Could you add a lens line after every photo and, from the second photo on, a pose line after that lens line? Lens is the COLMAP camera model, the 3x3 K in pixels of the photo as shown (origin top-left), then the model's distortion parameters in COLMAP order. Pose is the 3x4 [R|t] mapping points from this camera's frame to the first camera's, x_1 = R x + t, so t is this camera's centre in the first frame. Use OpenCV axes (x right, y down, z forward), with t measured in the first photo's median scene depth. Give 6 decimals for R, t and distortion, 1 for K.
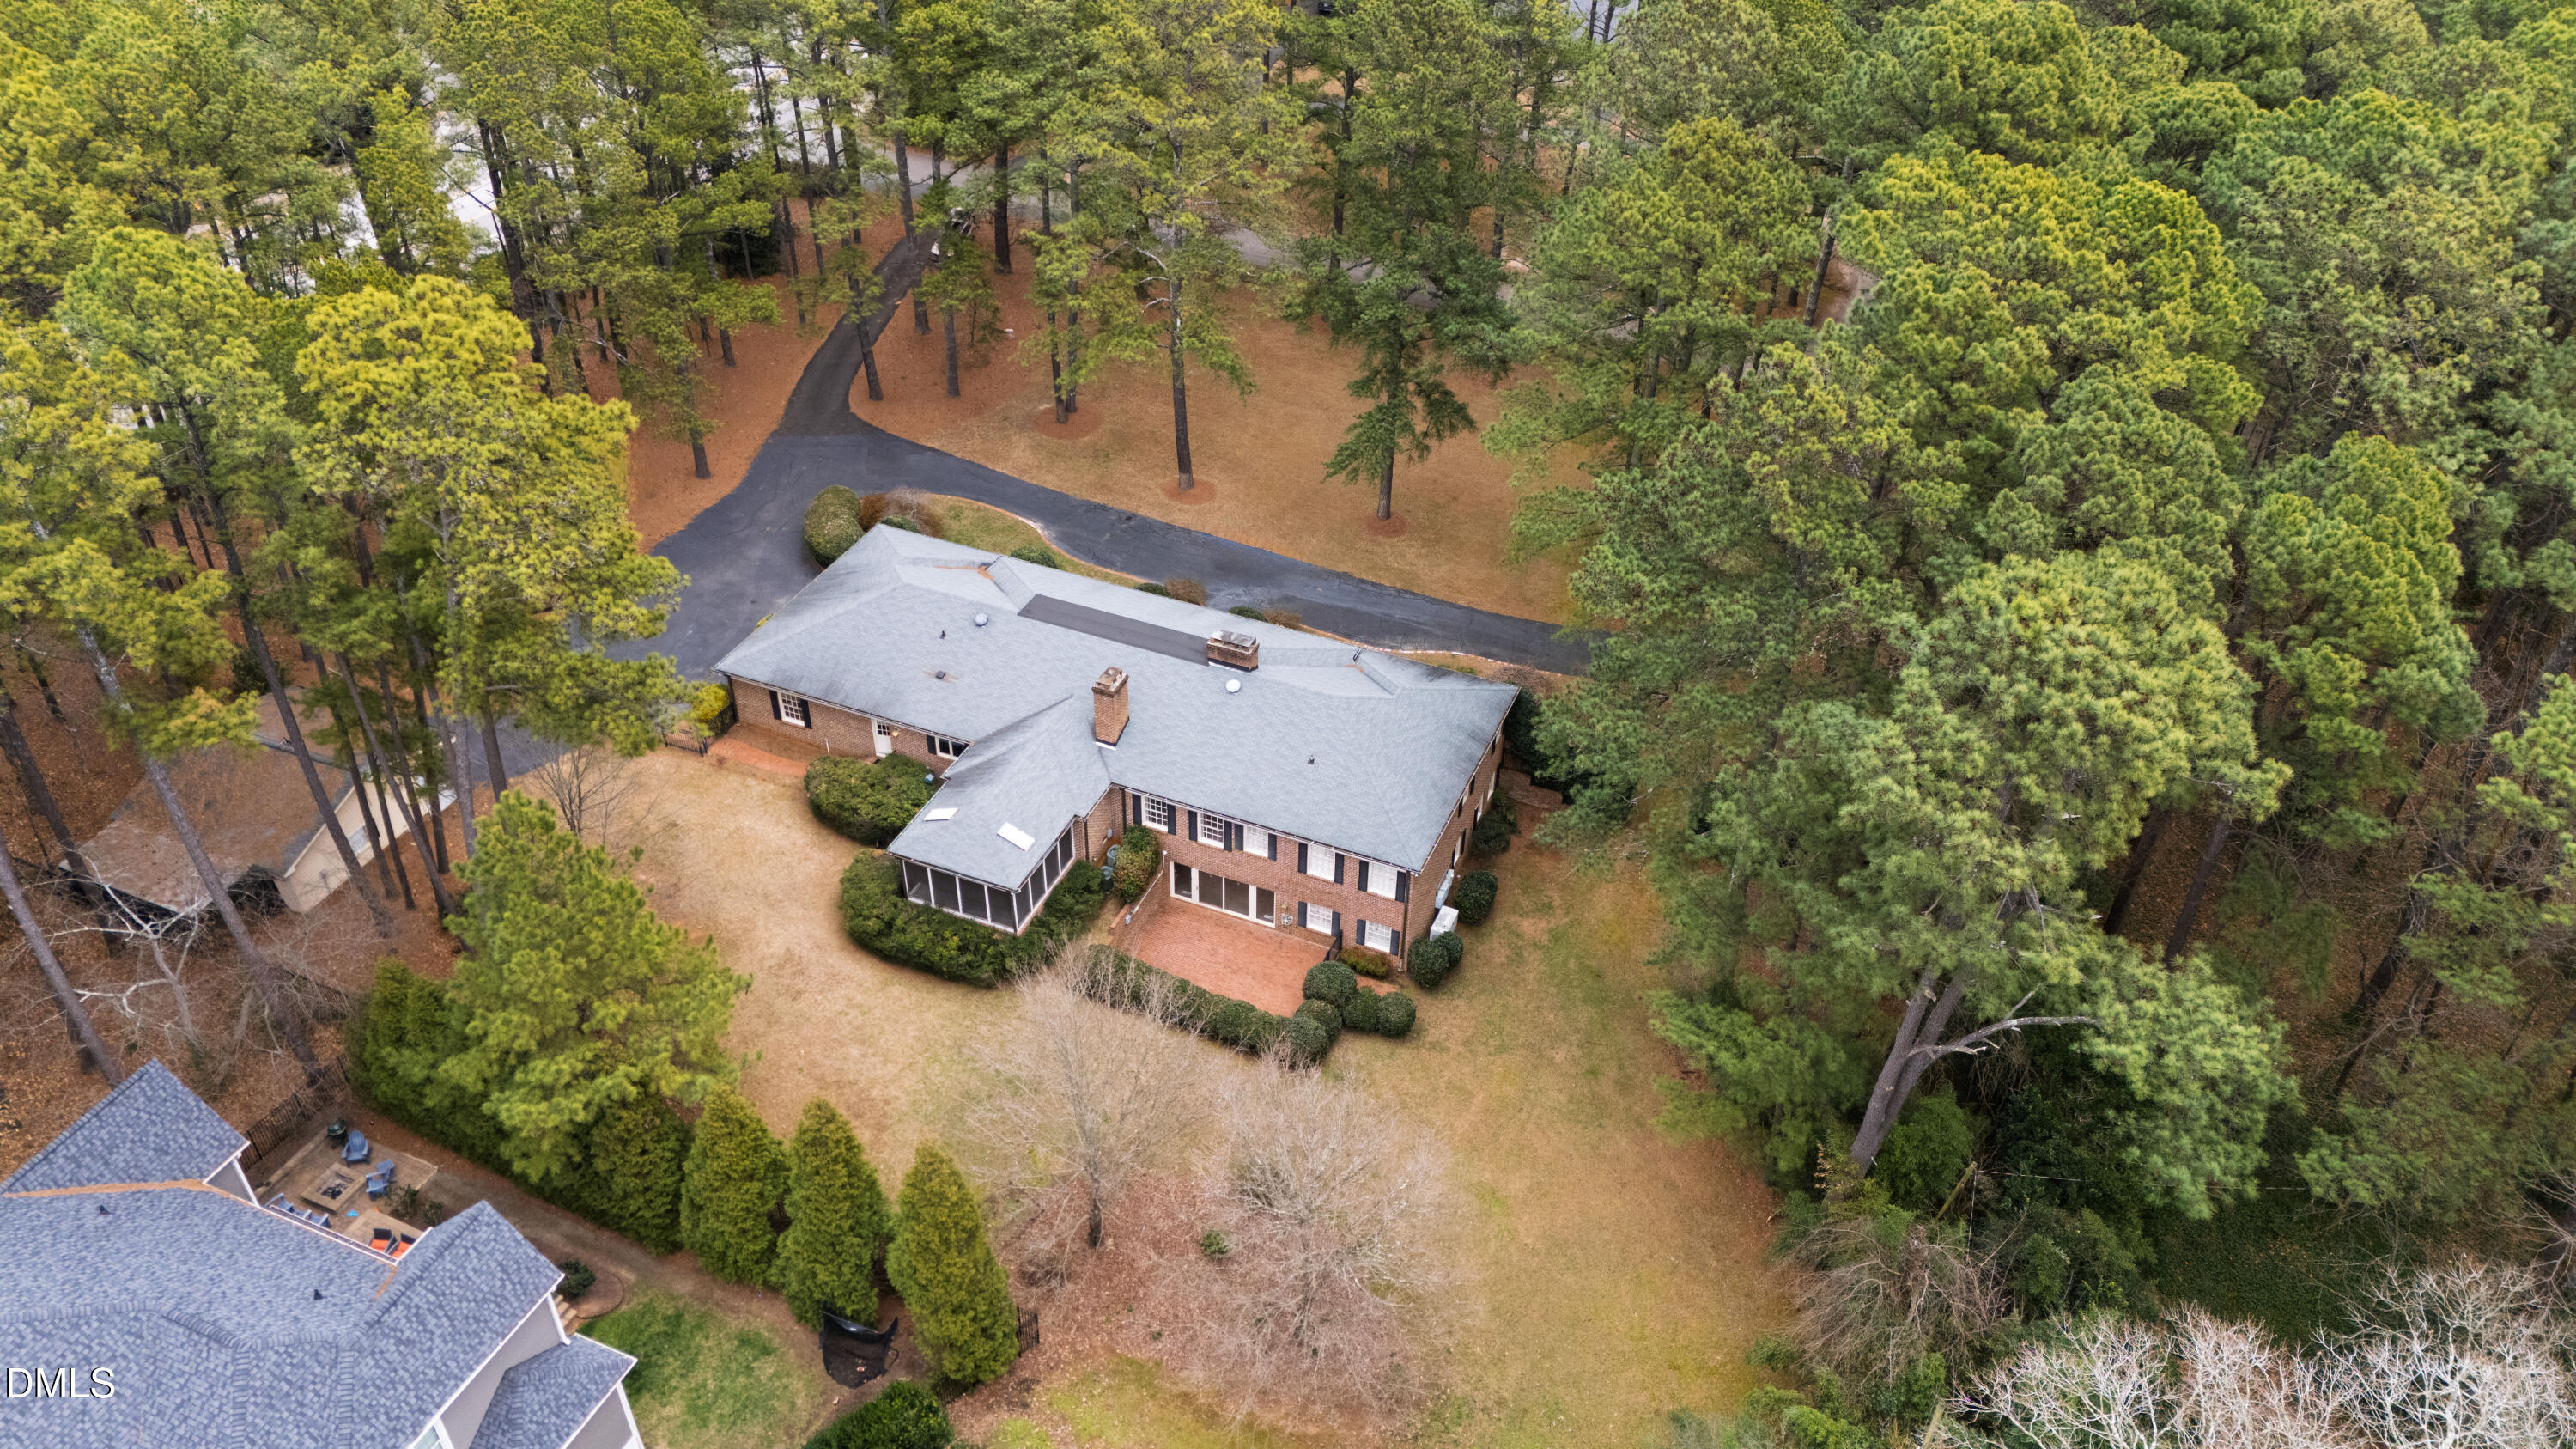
lens RADIAL K [[1911.5, 0, 1288.0], [0, 1911.5, 724.5], [0, 0, 1]] dist [0.096347, -0.083528]
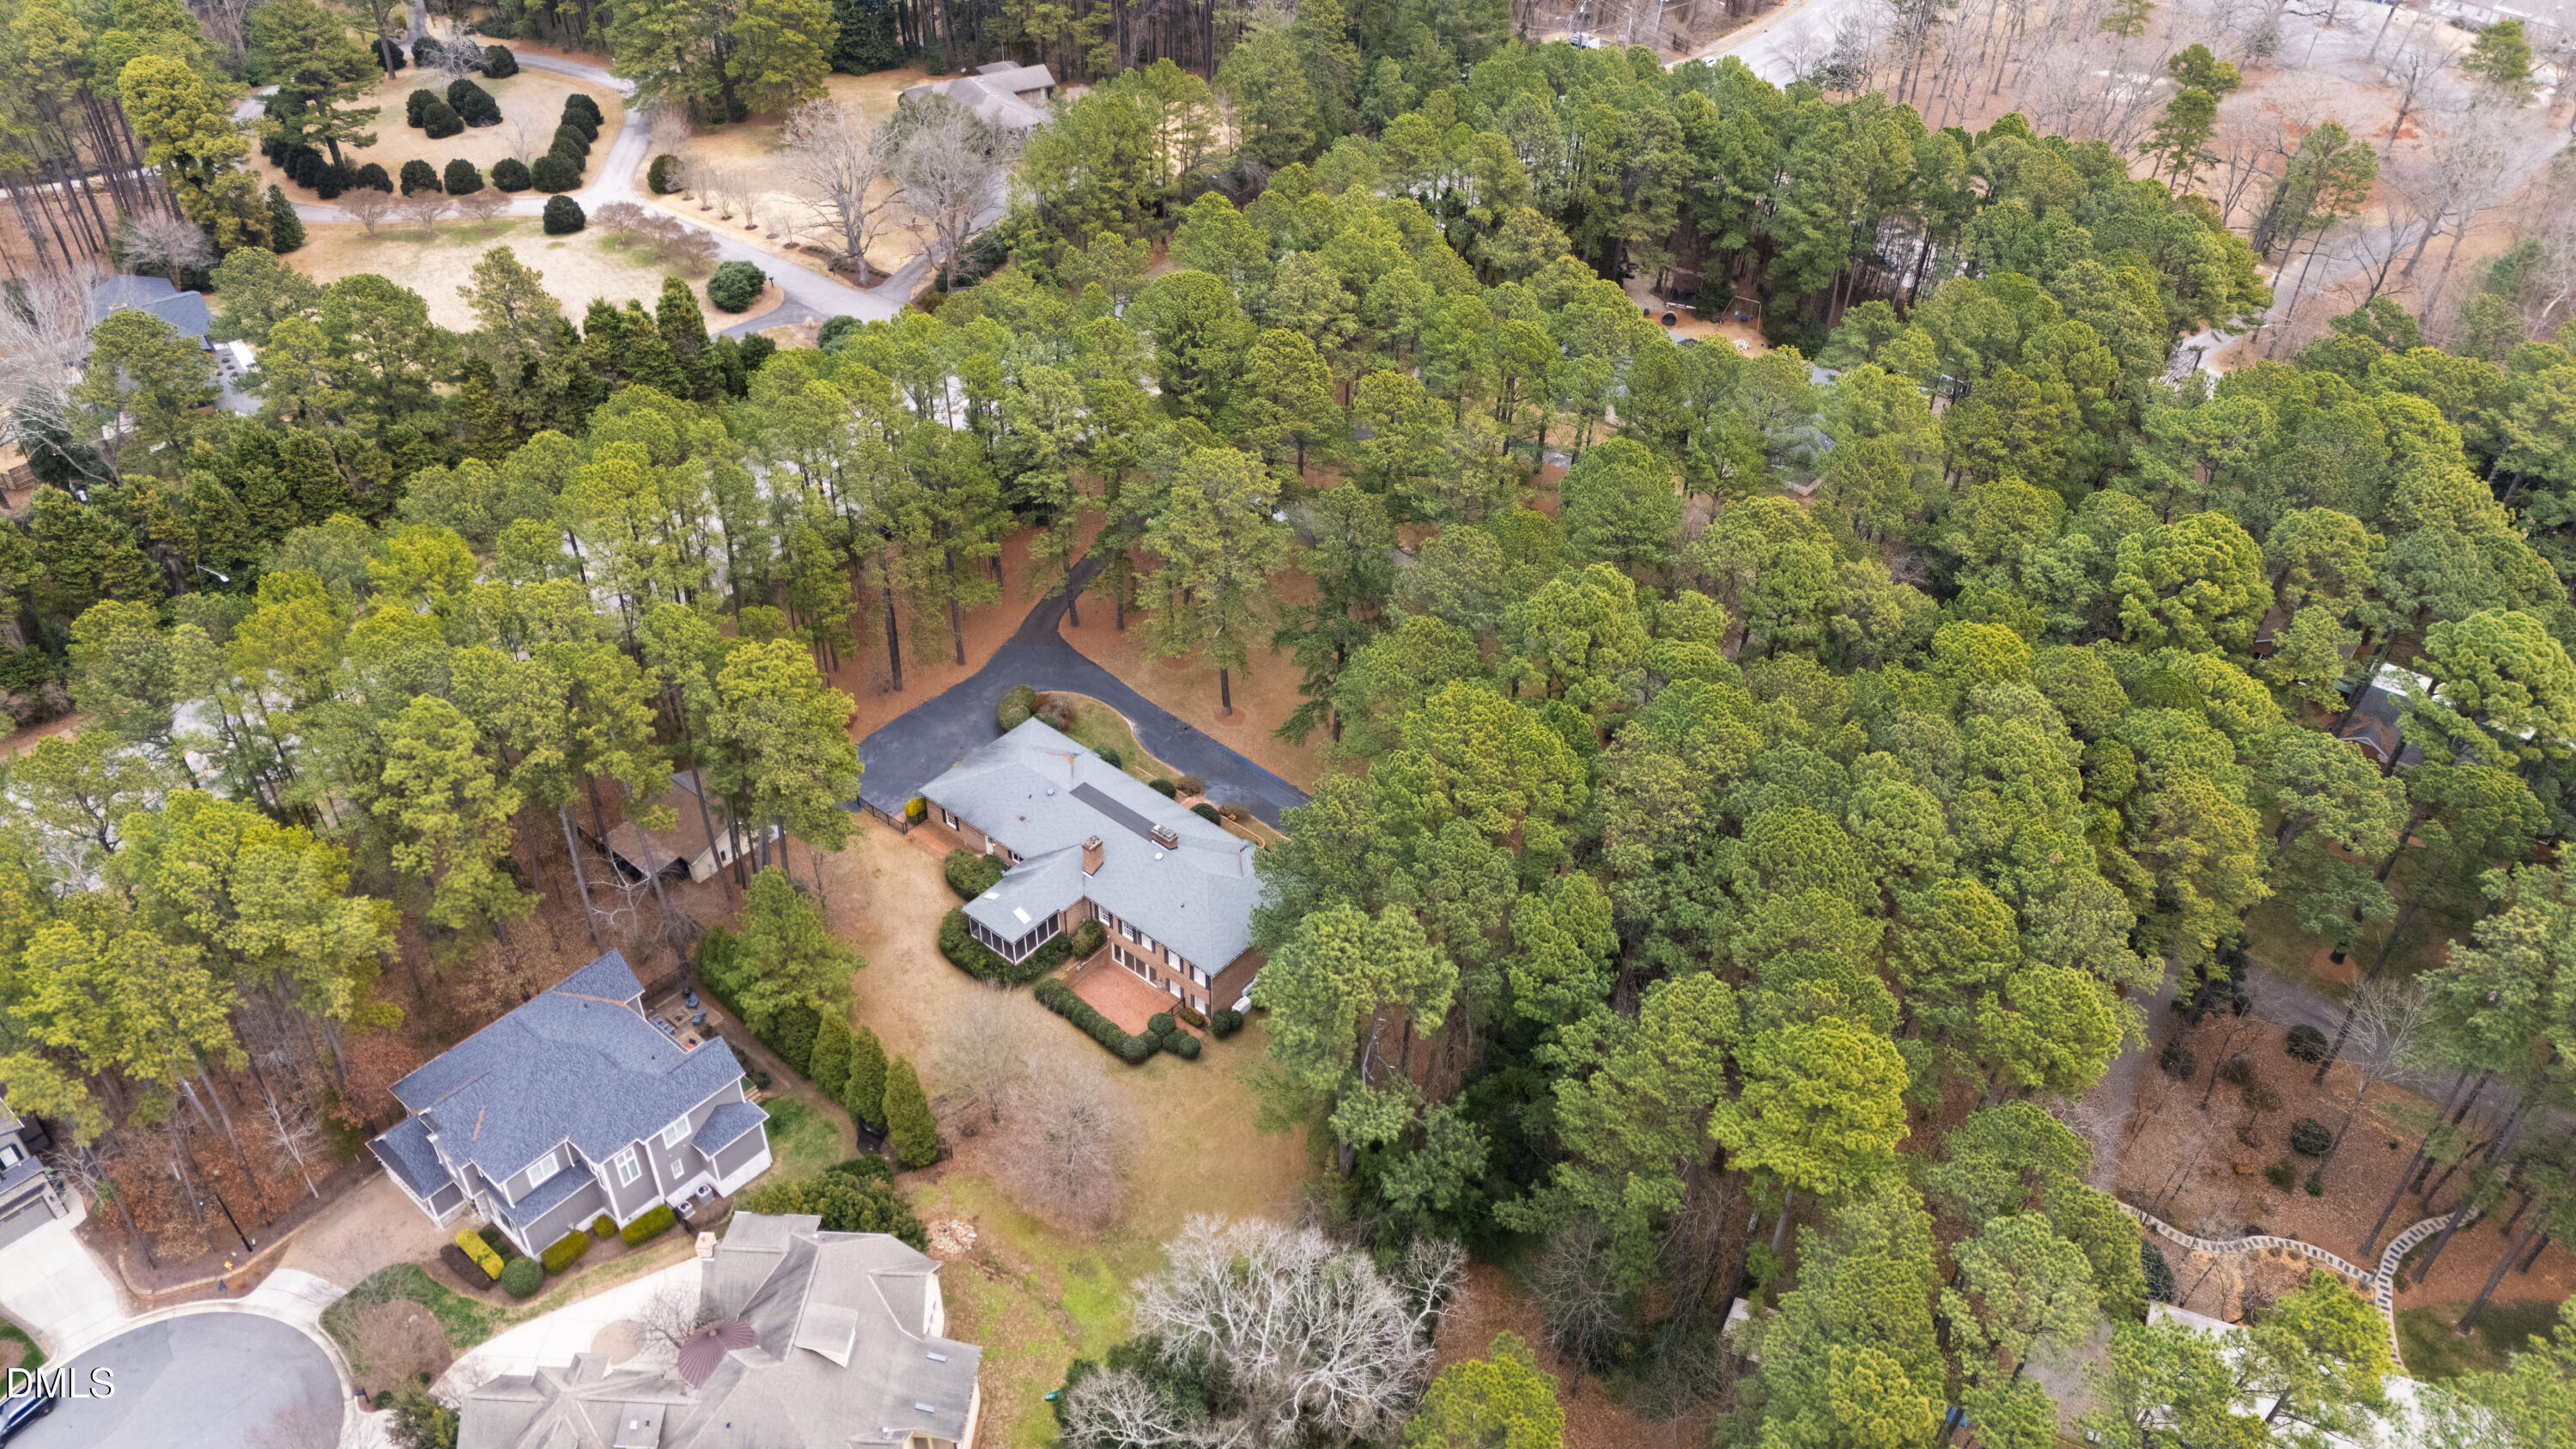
lens RADIAL K [[1911.5, 0, 1288.0], [0, 1911.5, 724.5], [0, 0, 1]] dist [0.096347, -0.083528]
pose [[0.956344, 0.180407, -0.229913, 0.522767], [-0.179644, 0.983428, 0.024427, -0.226176], [0.230510, 0.017942, 0.972905, -0.831170]]
